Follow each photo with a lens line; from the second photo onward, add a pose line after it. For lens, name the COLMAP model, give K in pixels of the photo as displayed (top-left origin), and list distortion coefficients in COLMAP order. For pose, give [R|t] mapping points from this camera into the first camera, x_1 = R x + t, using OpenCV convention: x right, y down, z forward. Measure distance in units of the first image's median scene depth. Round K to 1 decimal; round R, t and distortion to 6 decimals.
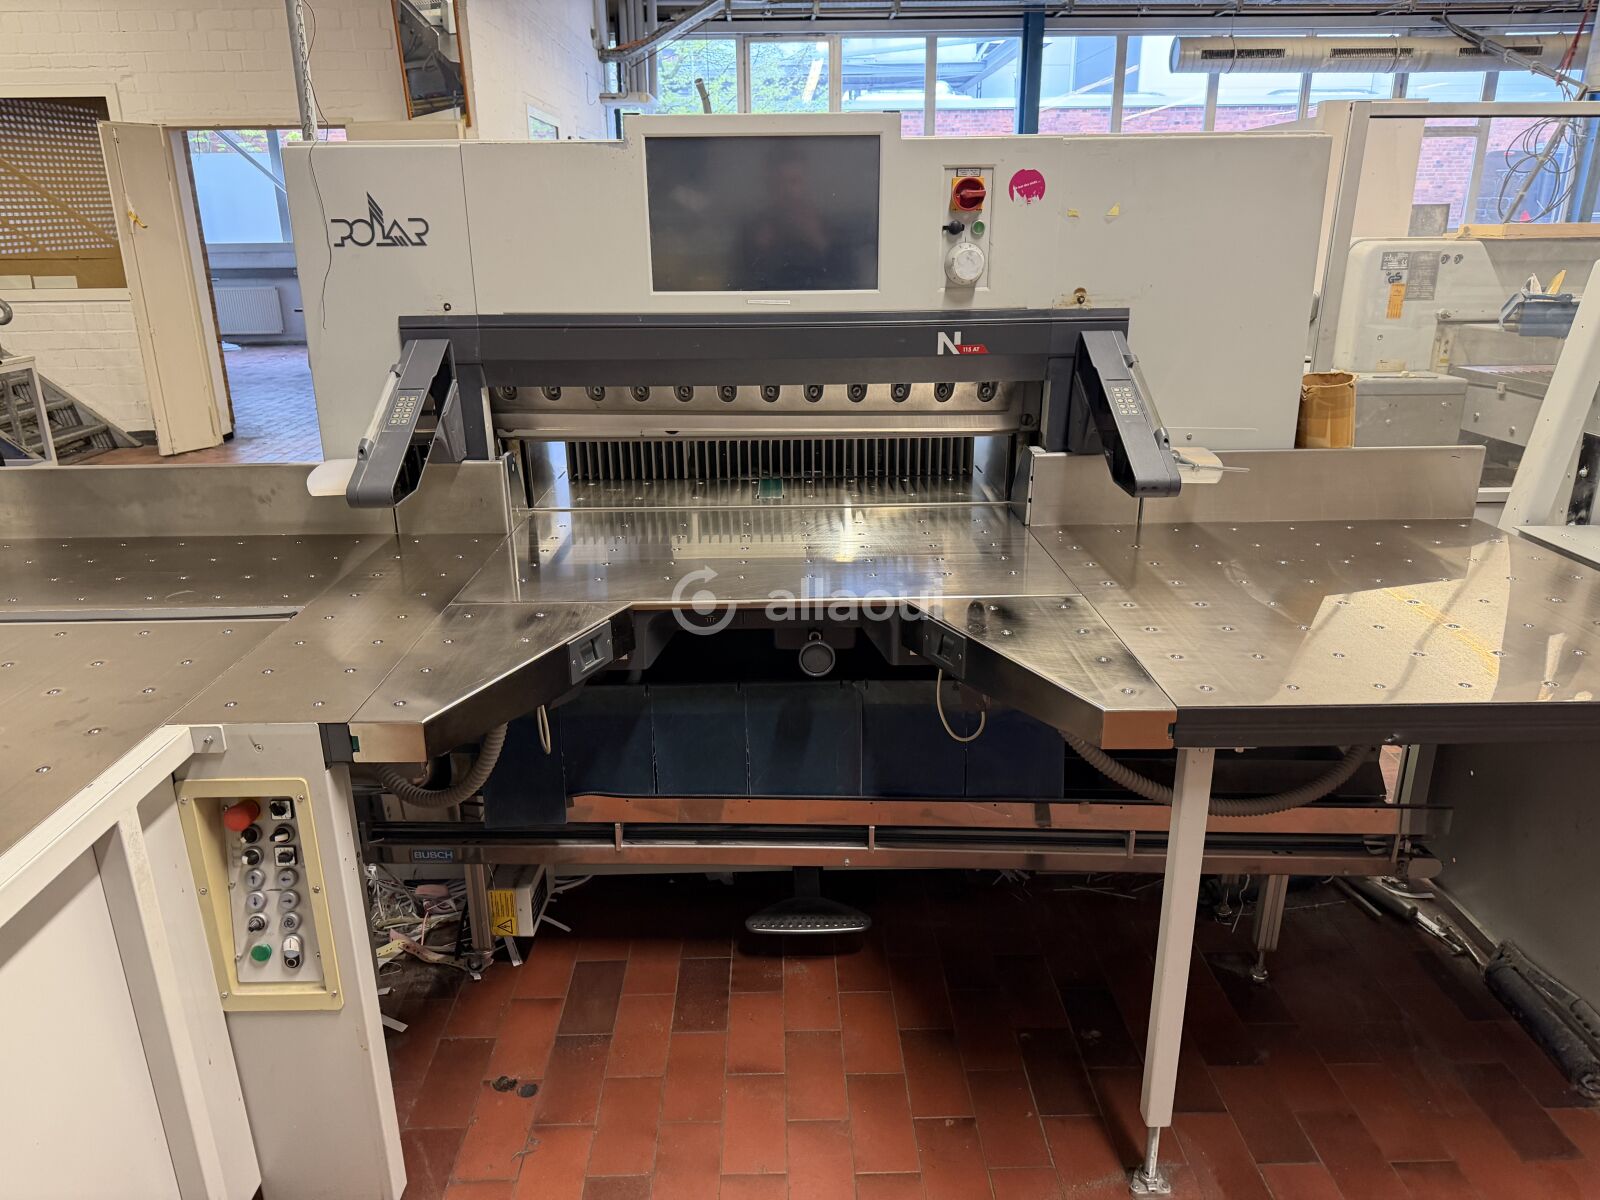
lens RADIAL K [[1131.5, 0, 794.6], [0, 1131.5, 607.8], [0, 0, 1]] dist [0.030516, -0.035260]
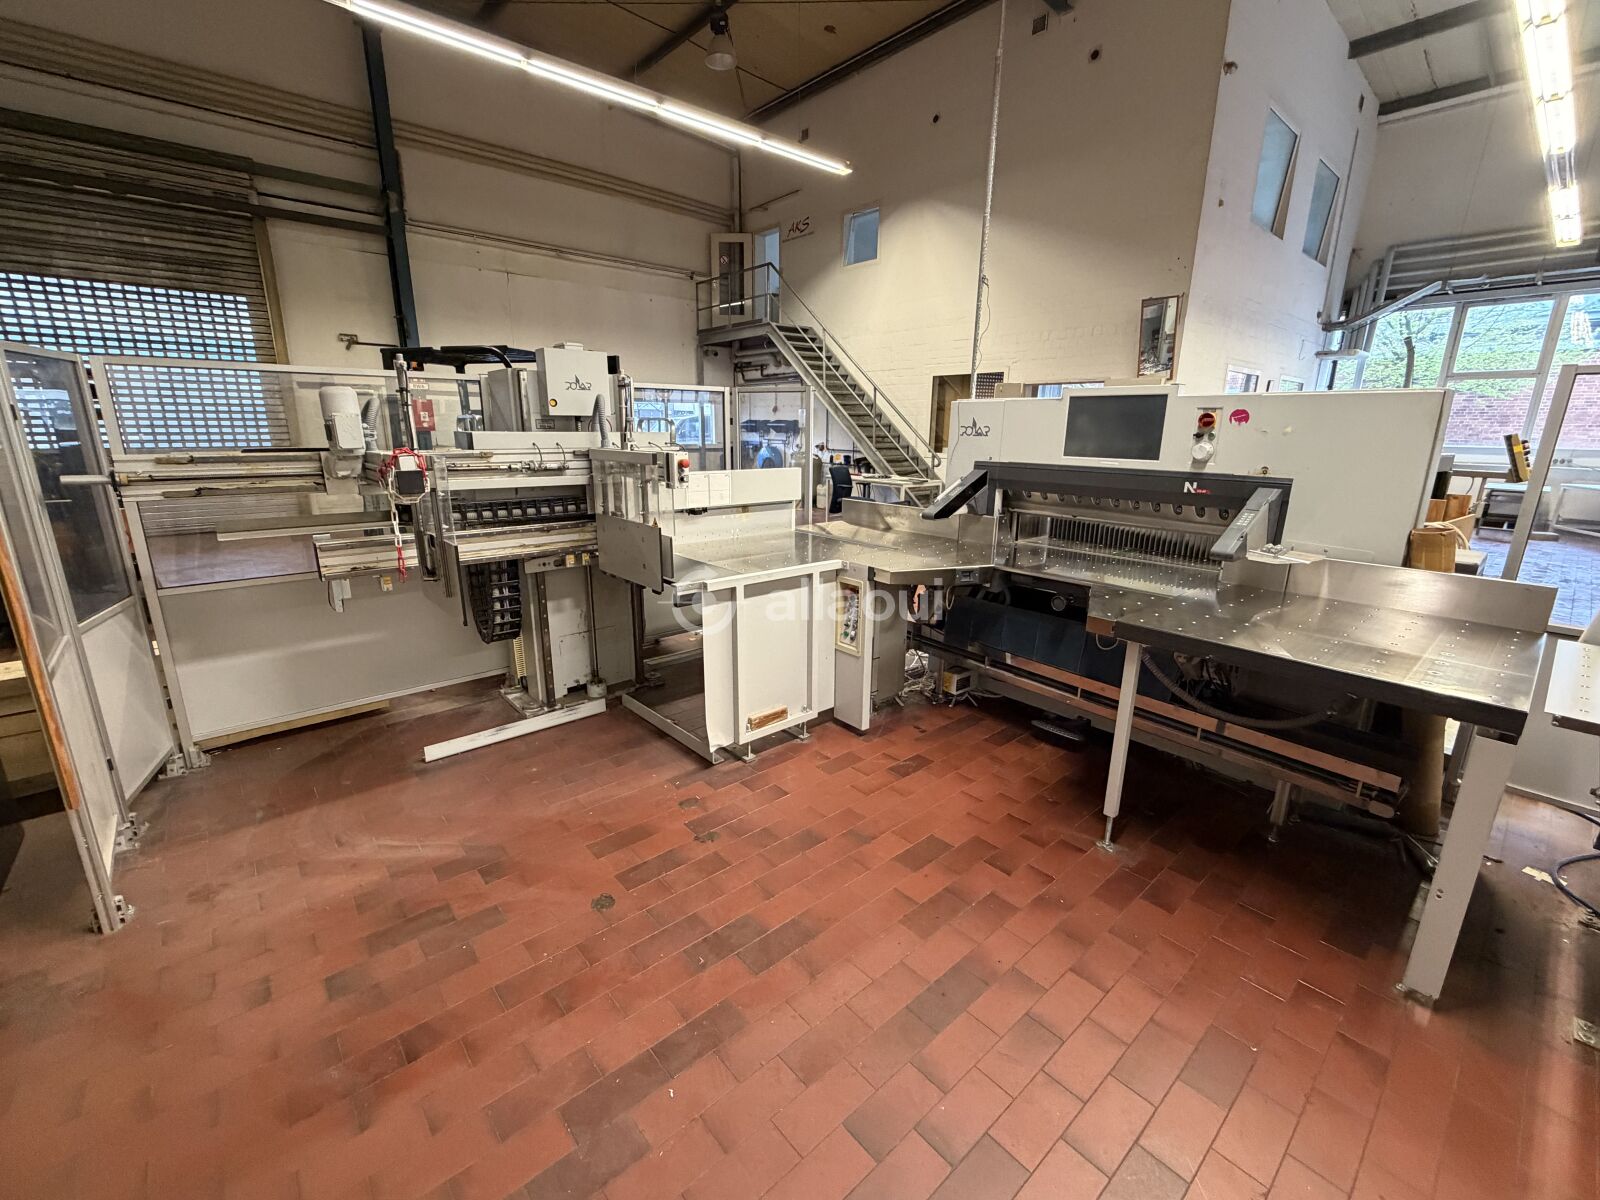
lens RADIAL K [[670.9, 0, 799.4], [0, 670.9, 598.9], [0, 0, 1]] dist [-0.000111, -0.000110]
pose [[0.644173, 0.209113, -0.735740, 0.637143], [-0.265507, 0.963224, 0.041305, 0.109864], [0.717319, 0.168737, 0.676004, -0.341558]]
